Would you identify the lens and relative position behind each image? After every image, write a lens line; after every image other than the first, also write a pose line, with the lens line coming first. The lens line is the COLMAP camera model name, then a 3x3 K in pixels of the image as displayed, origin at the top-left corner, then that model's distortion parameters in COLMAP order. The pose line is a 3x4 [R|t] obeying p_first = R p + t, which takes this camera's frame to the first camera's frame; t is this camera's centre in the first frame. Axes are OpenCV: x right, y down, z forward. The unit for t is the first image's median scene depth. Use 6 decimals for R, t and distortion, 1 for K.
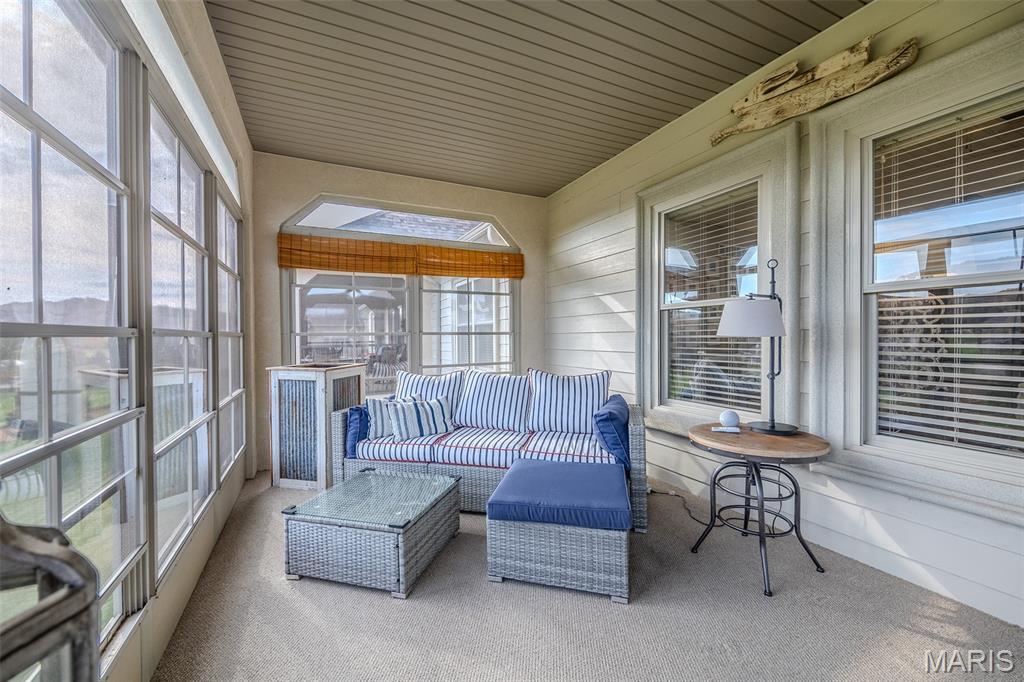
lens RADIAL K [[393.7, 0, 481.1], [0, 393.7, 340.1], [0, 0, 1]] dist [-0.000271, 0.000525]
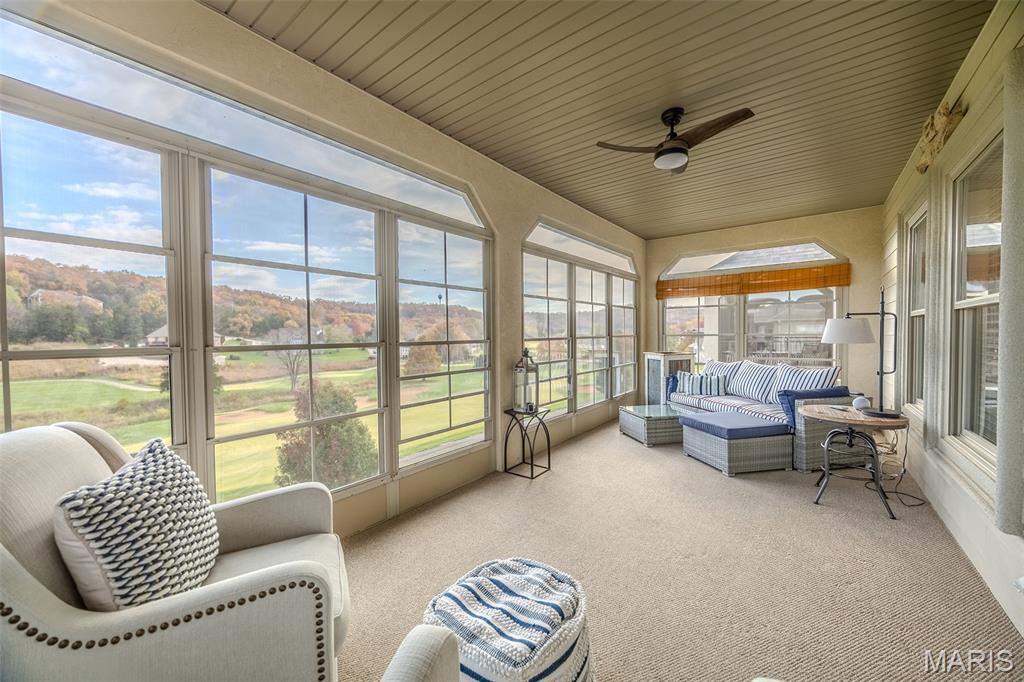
lens RADIAL K [[393.7, 0, 512.4], [0, 393.7, 341.5], [0, 0, 1]] dist [-0.000271, 0.000525]
pose [[0.438796, 0.021748, -0.898323, 1.055583], [-0.001278, 0.999721, 0.023579, -0.034796], [0.898586, -0.009198, 0.438702, -0.532374]]
